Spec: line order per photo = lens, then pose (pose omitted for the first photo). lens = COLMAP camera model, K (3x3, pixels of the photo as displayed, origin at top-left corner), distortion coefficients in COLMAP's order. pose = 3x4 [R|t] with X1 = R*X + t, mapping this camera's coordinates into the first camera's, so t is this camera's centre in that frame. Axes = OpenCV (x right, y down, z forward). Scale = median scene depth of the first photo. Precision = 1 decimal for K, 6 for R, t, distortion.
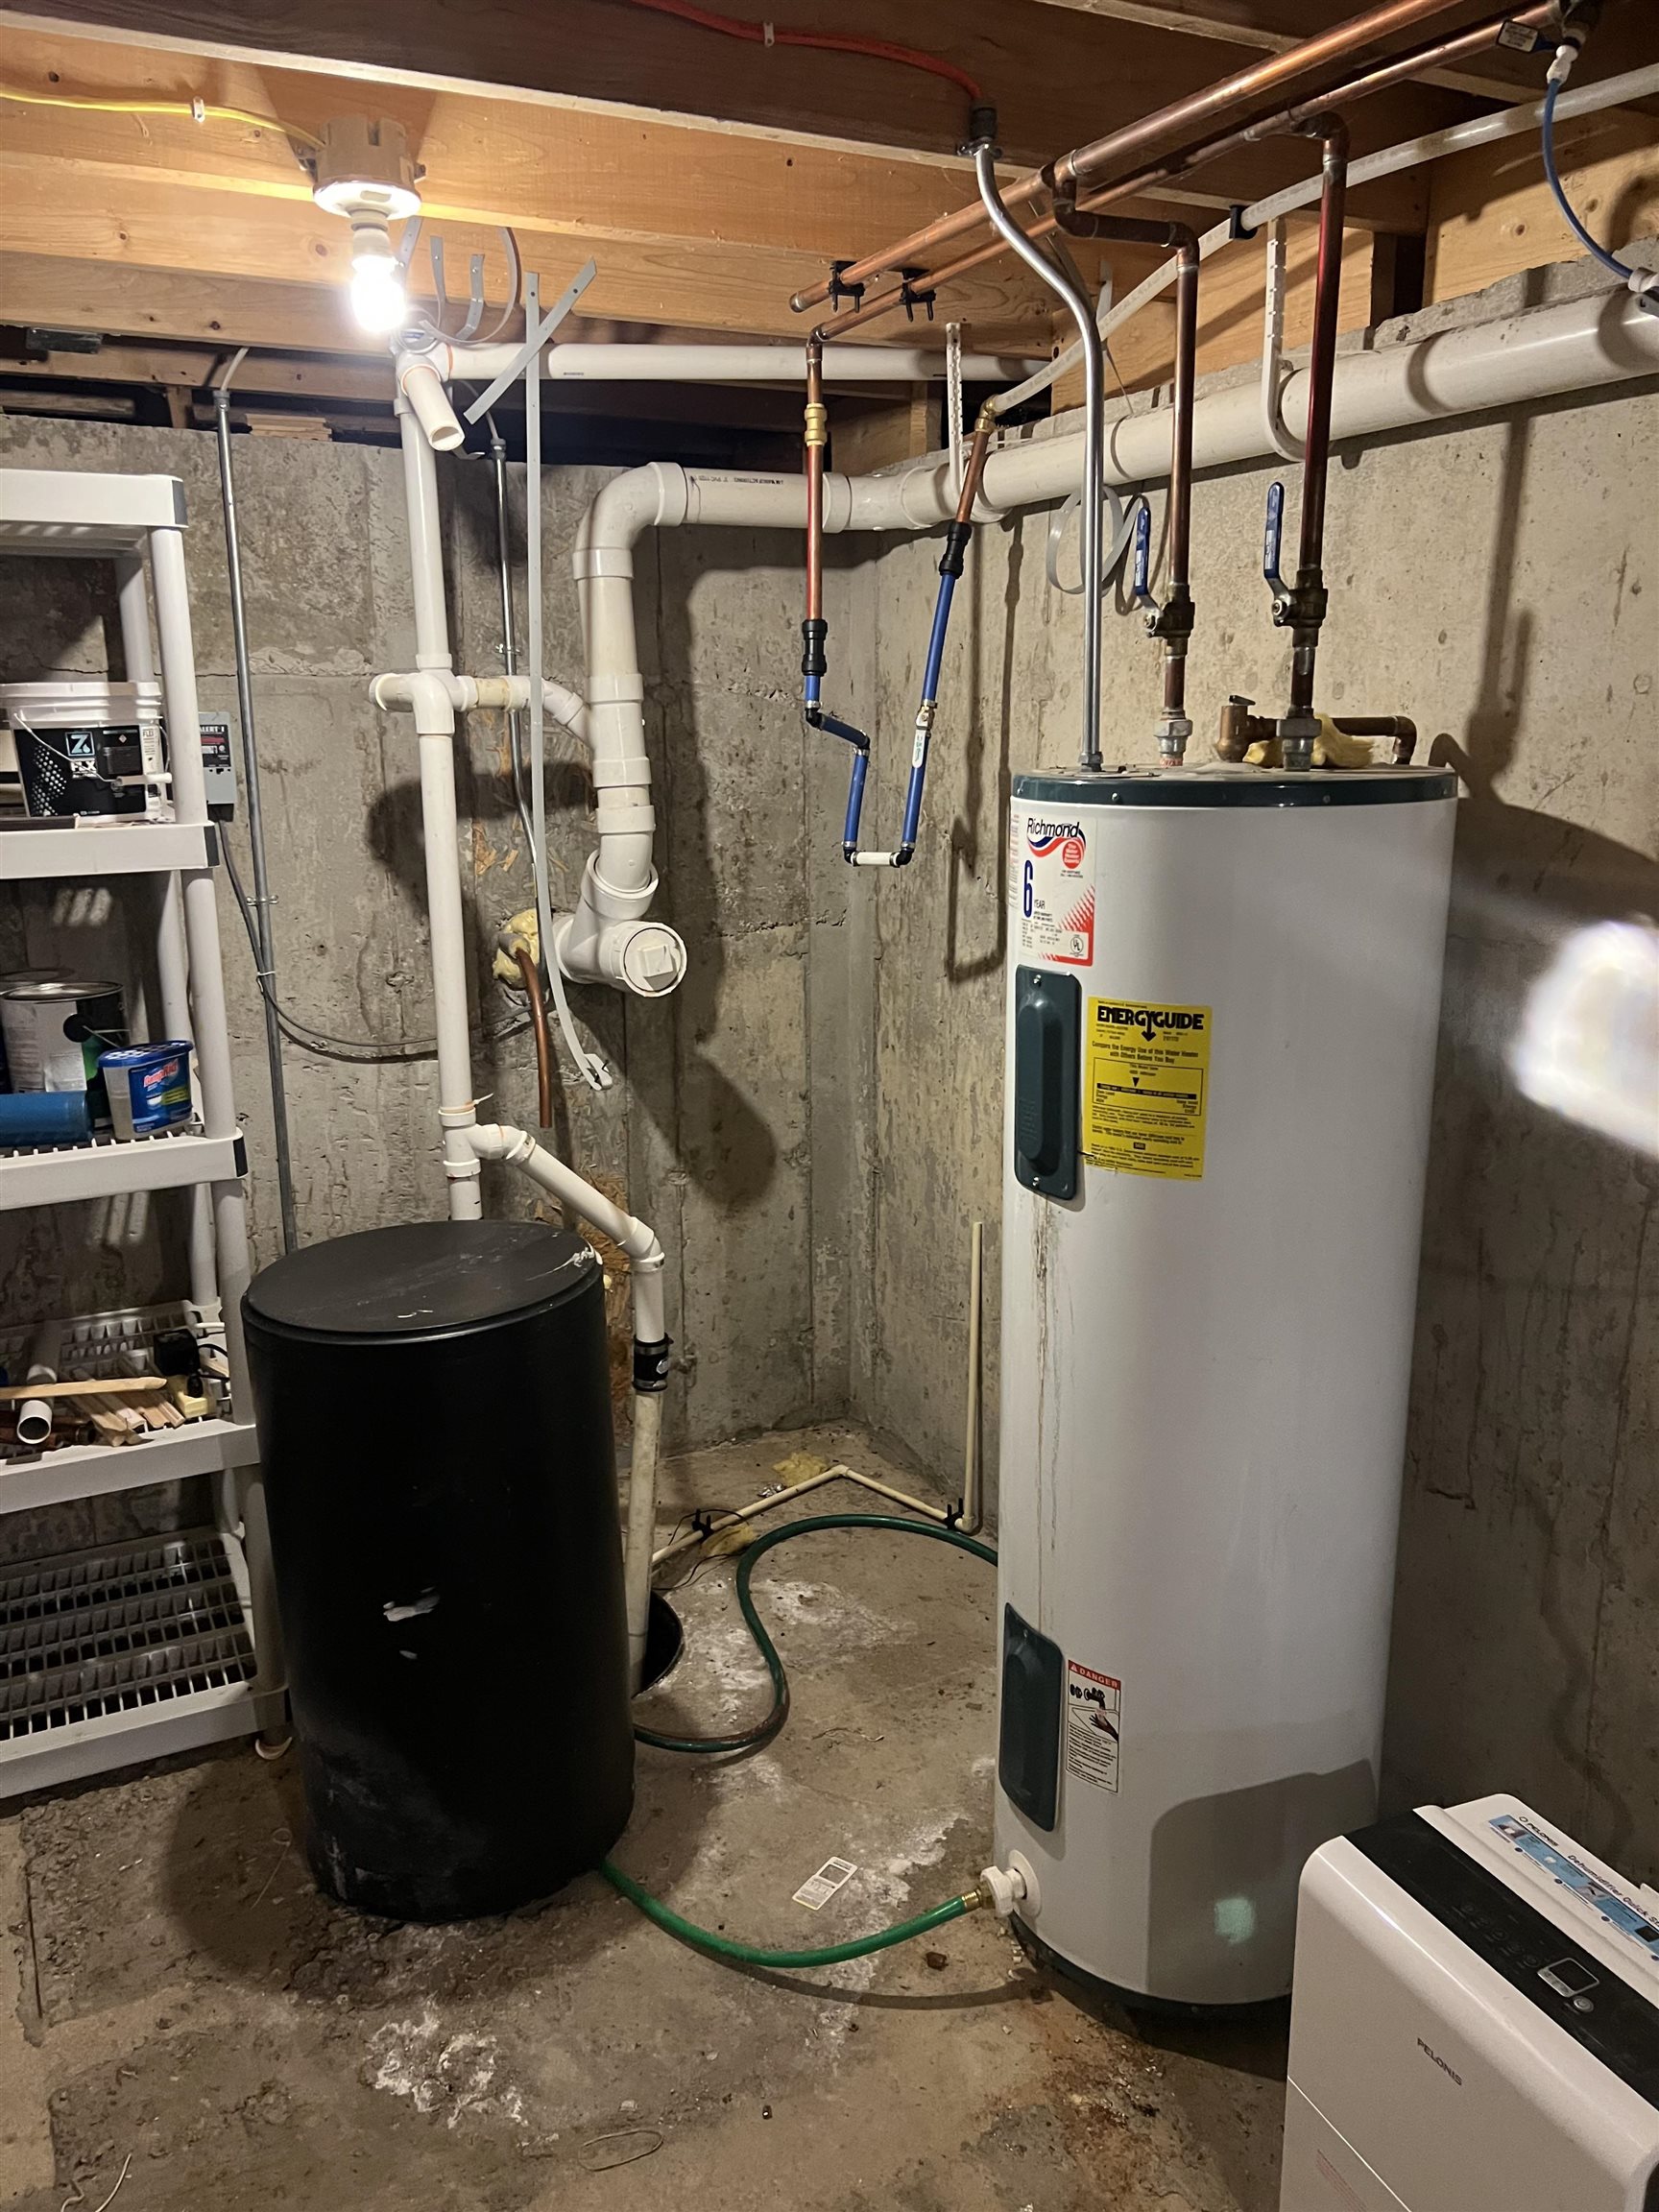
lens RADIAL K [[1659.3, 0, 833.6], [0, 1659.3, 1104.3], [0, 0, 1]] dist [0.040008, -0.006037]
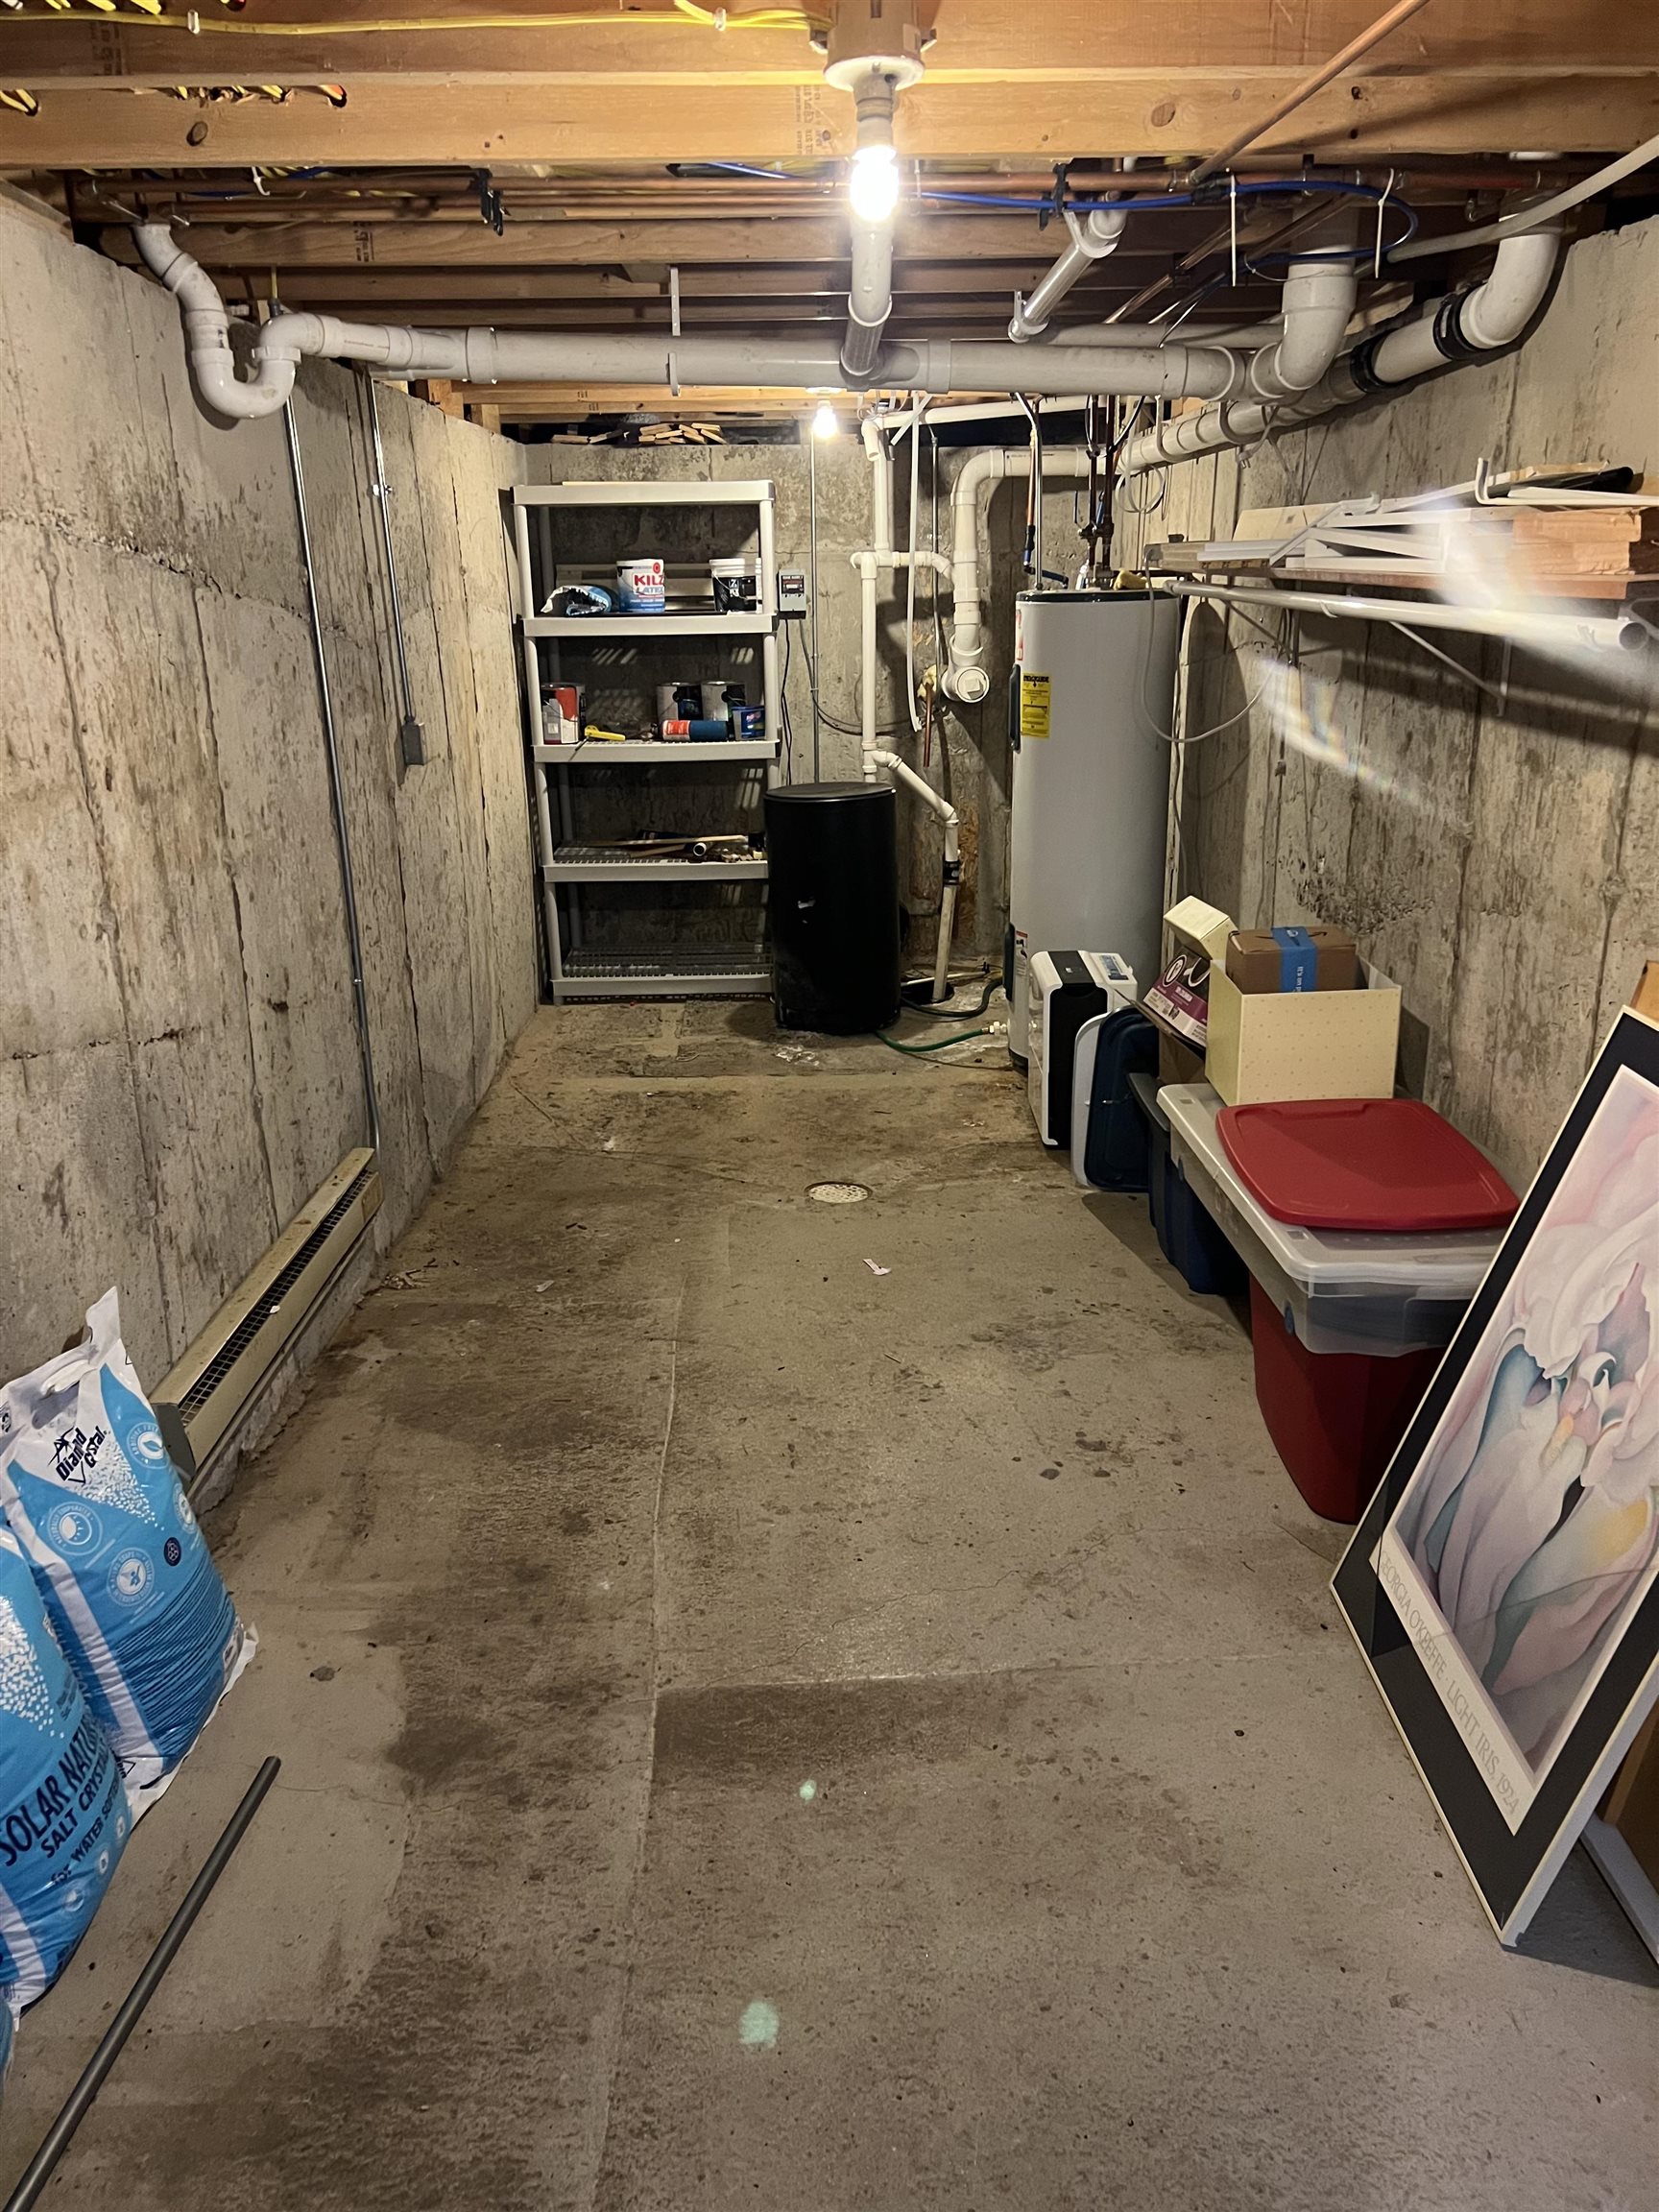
lens RADIAL K [[1659.3, 0, 830.8], [0, 1659.3, 1109.0], [0, 0, 1]] dist [0.040008, -0.006037]
pose [[0.901590, 0.128113, -0.413186, 0.813458], [-0.091389, 0.989991, 0.107544, 0.285876], [0.422829, -0.059200, 0.904274, -1.257631]]
